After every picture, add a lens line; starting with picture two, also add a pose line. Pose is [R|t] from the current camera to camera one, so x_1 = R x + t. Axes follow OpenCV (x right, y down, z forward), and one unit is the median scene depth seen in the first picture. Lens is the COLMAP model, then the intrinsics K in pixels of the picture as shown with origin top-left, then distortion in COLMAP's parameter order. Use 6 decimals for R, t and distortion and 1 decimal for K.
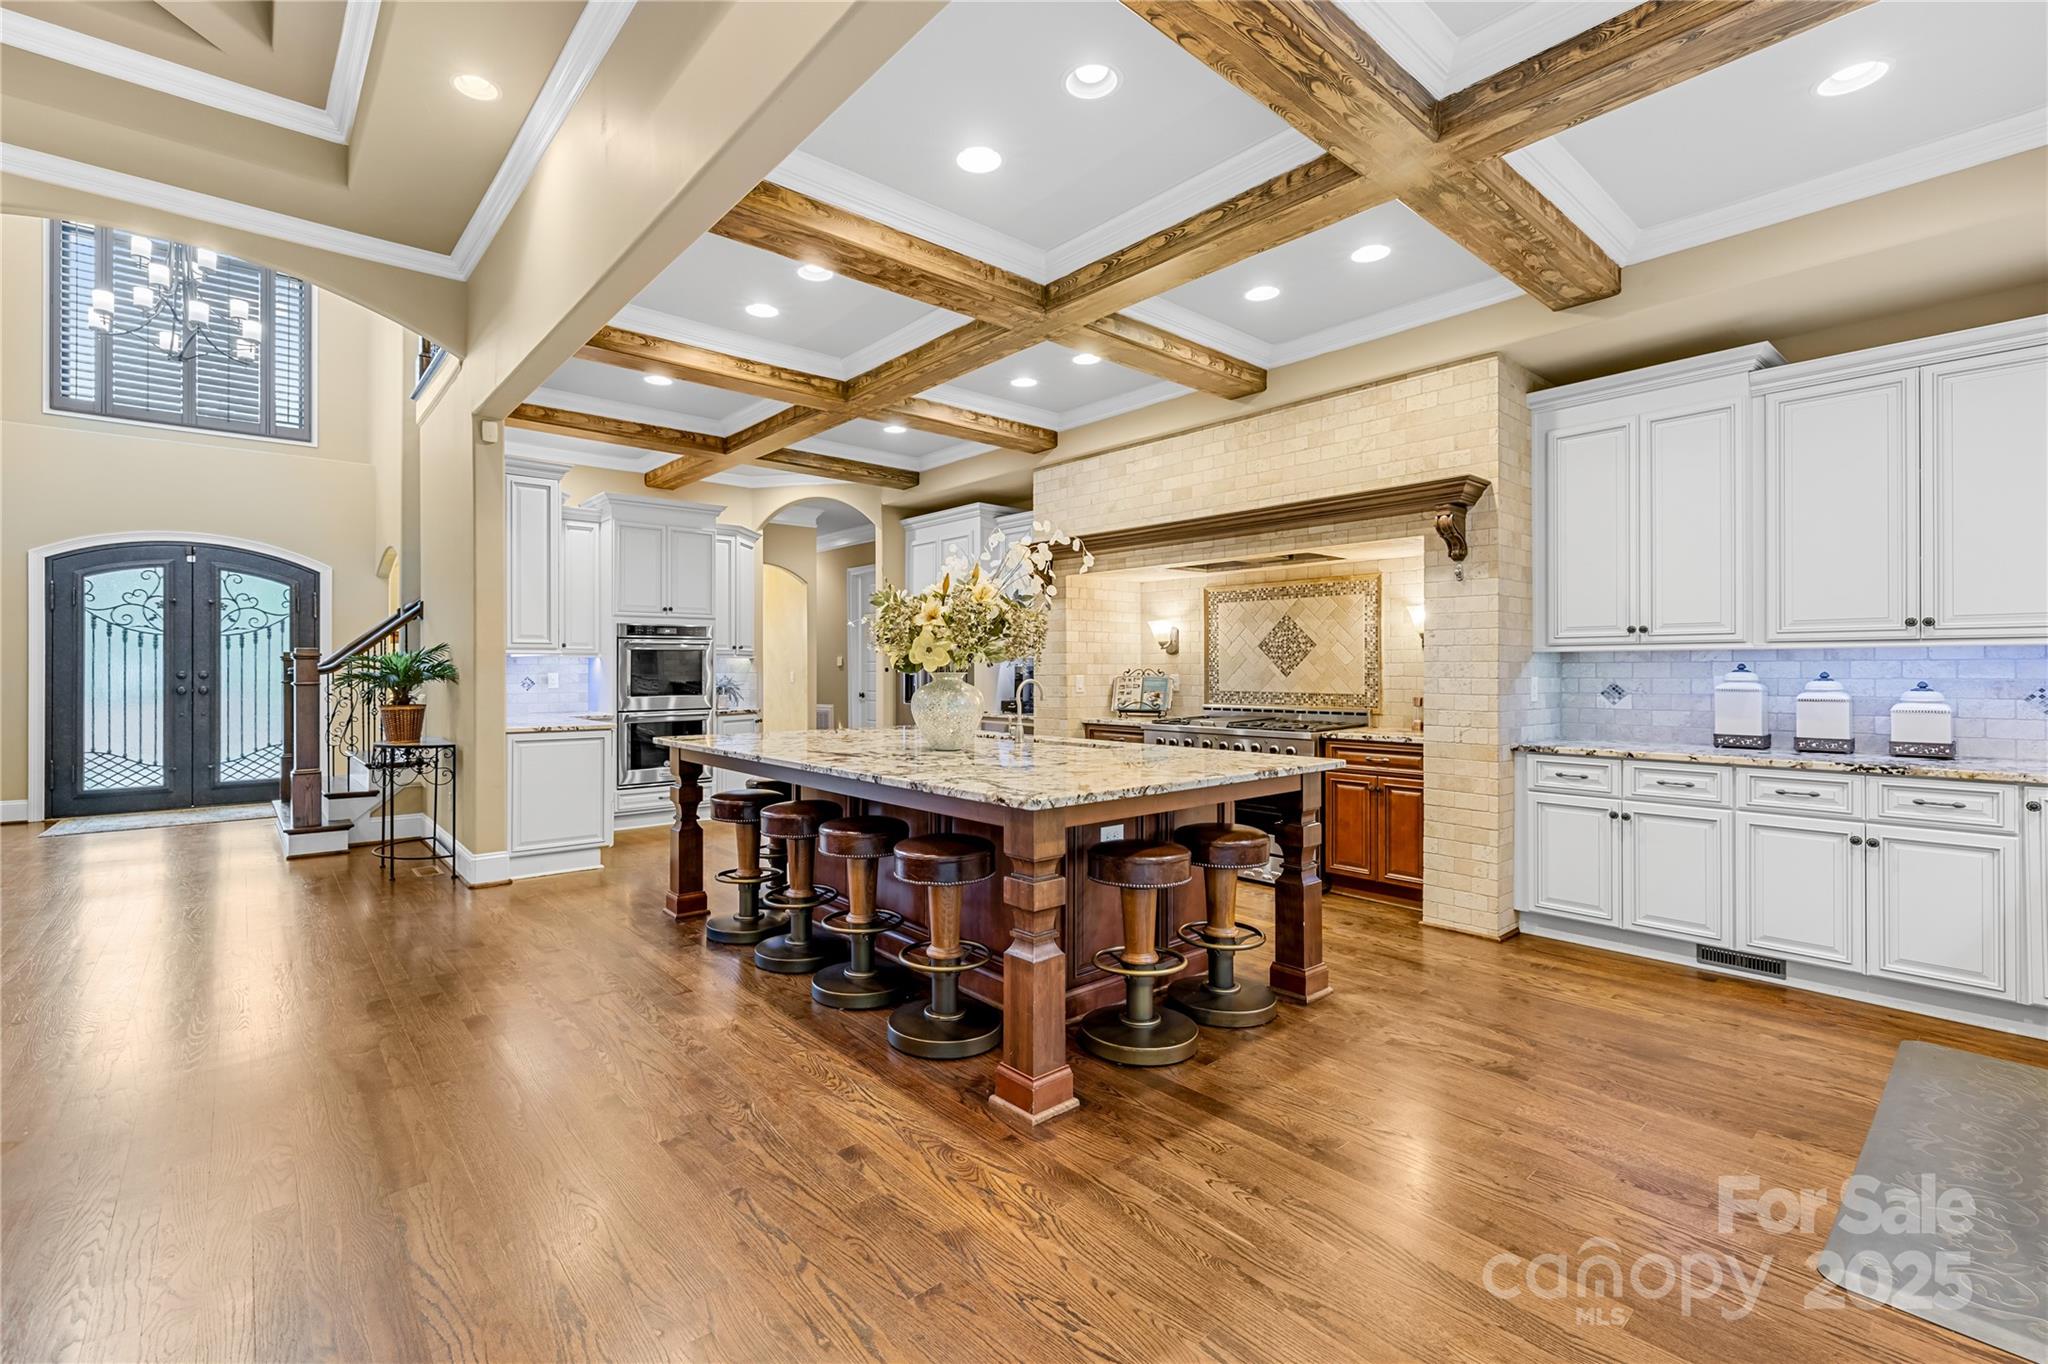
lens RADIAL K [[881.1, 0, 974.9], [0, 881.1, 667.6], [0, 0, 1]] dist [-0.005066, 0.002594]
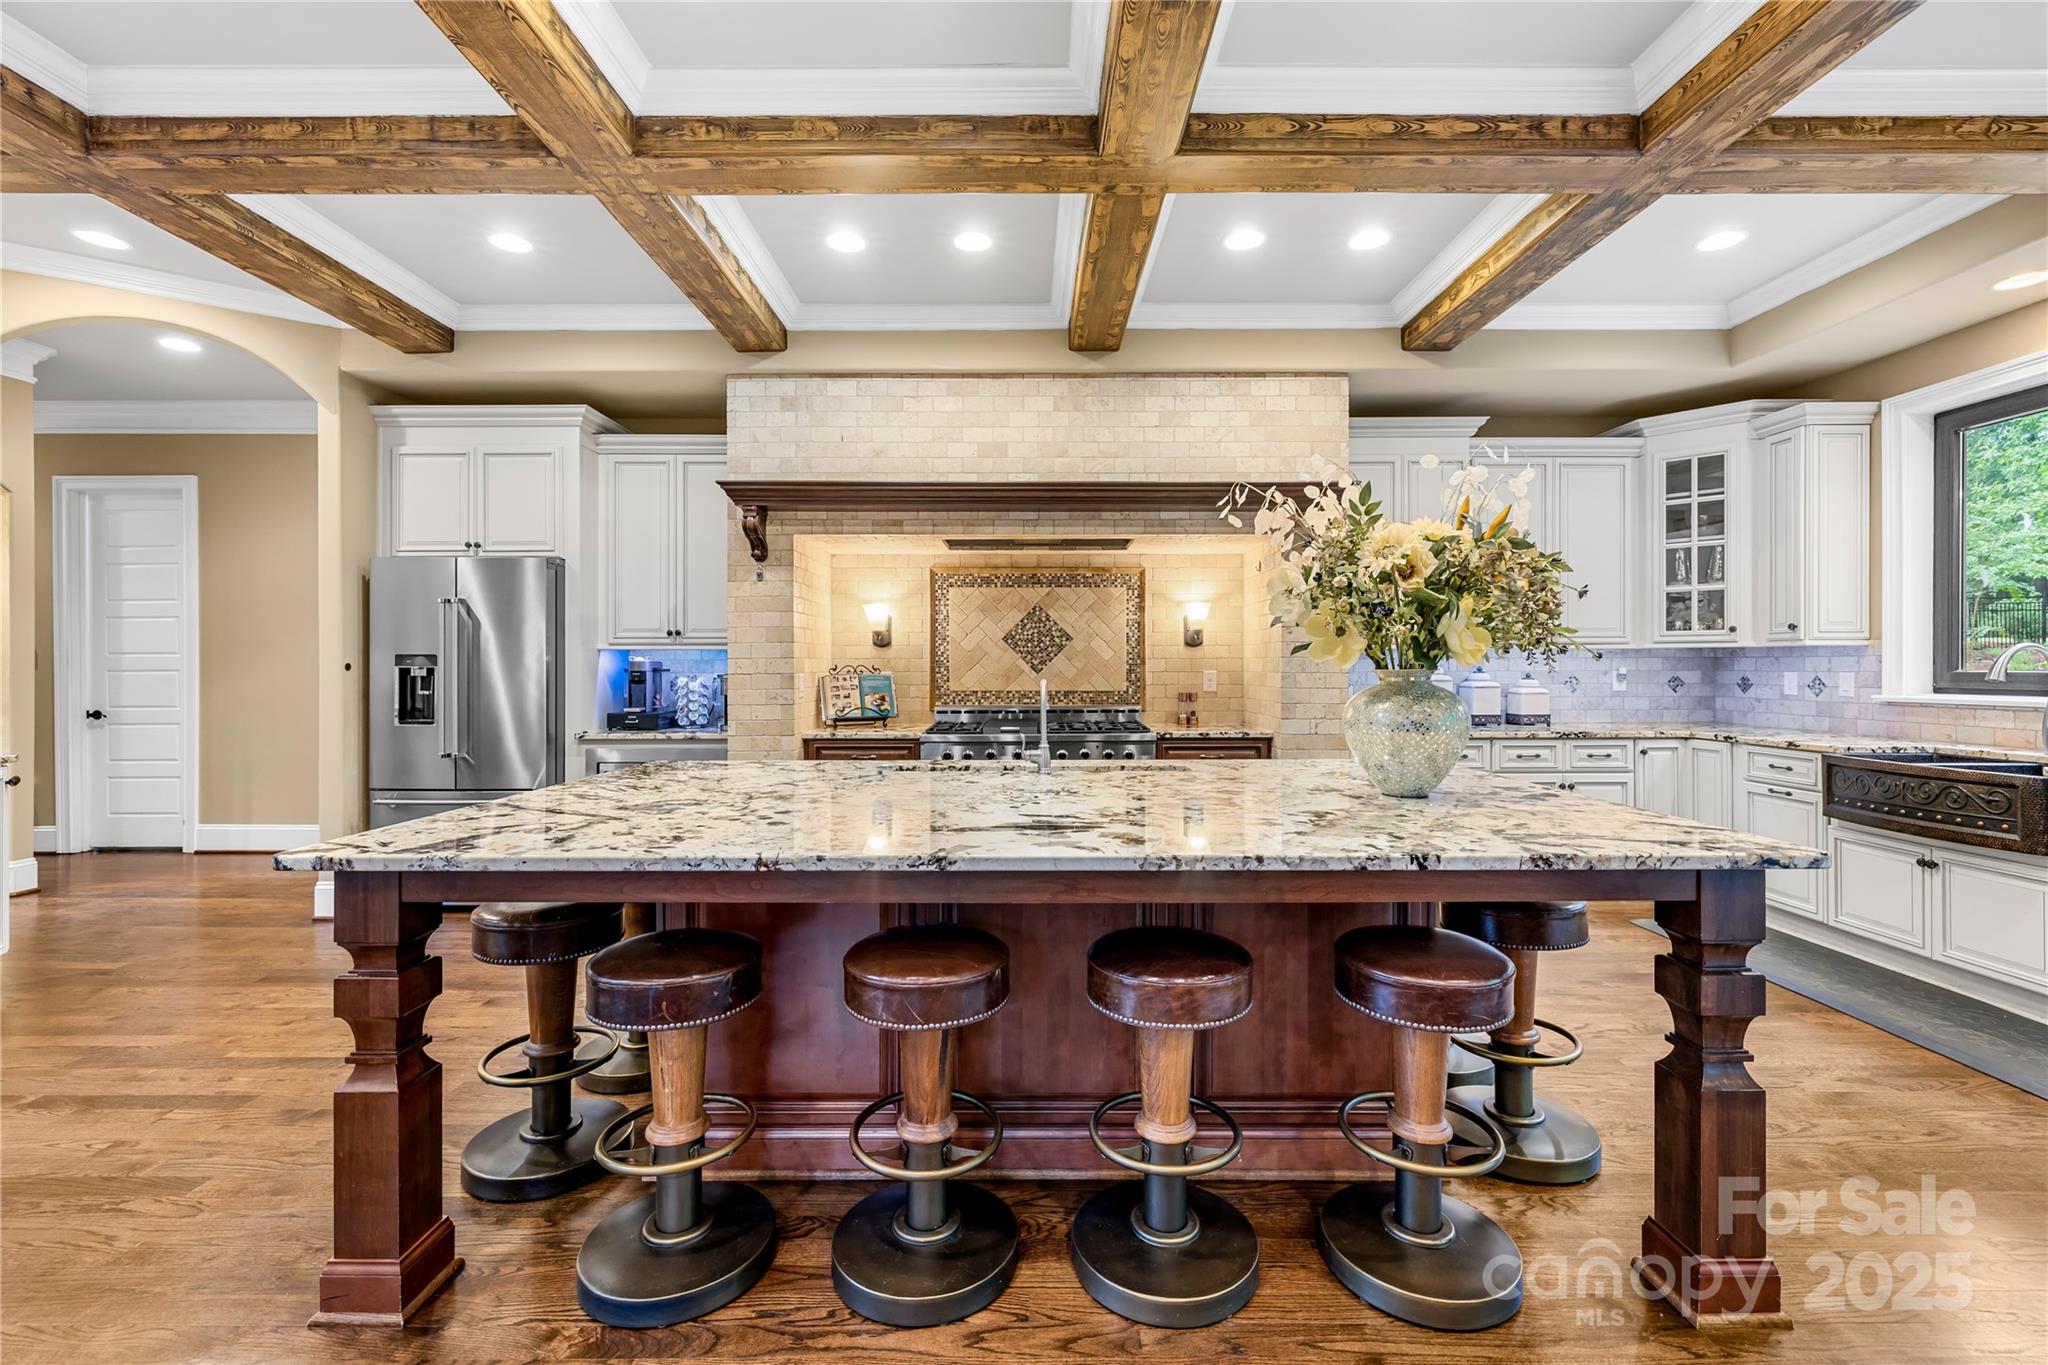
lens RADIAL K [[881.1, 0, 1022.9], [0, 881.1, 672.6], [0, 0, 1]] dist [-0.005066, 0.002594]
pose [[0.637643, -0.009470, 0.770274, -0.339225], [0.000612, 0.999930, 0.011787, -0.000950], [-0.770332, -0.007044, 0.637605, 0.410909]]
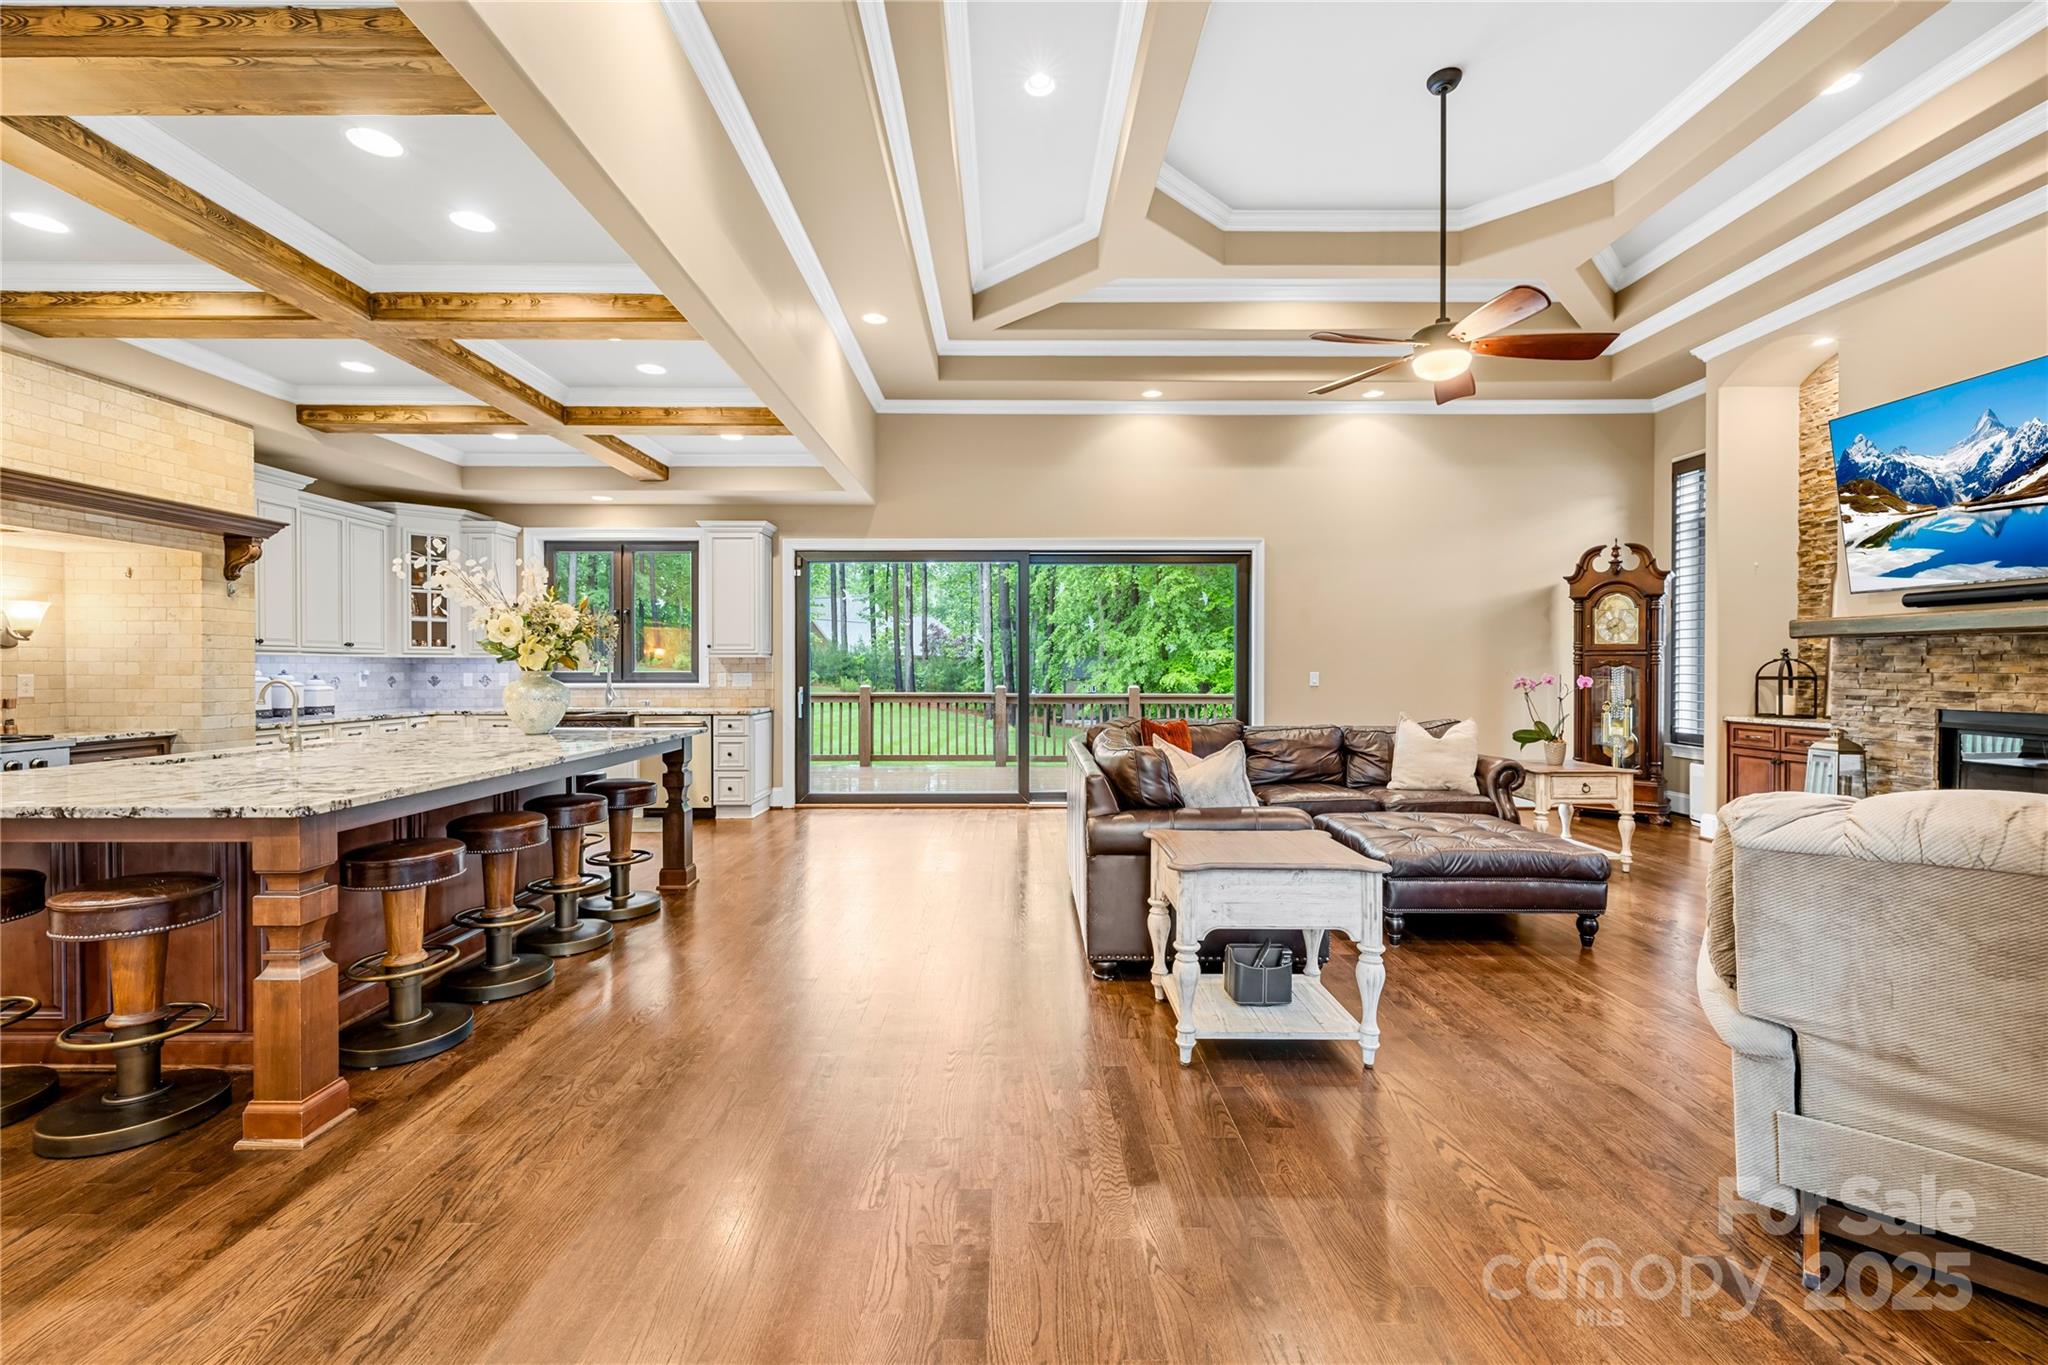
lens RADIAL K [[881.1, 0, 1028.4], [0, 881.1, 675.5], [0, 0, 1]] dist [-0.005066, 0.002594]
pose [[-0.777285, -0.005588, 0.629124, -0.760575], [-0.001341, 0.999973, 0.007226, 0.001533], [-0.629147, 0.004773, -0.777271, 0.866664]]
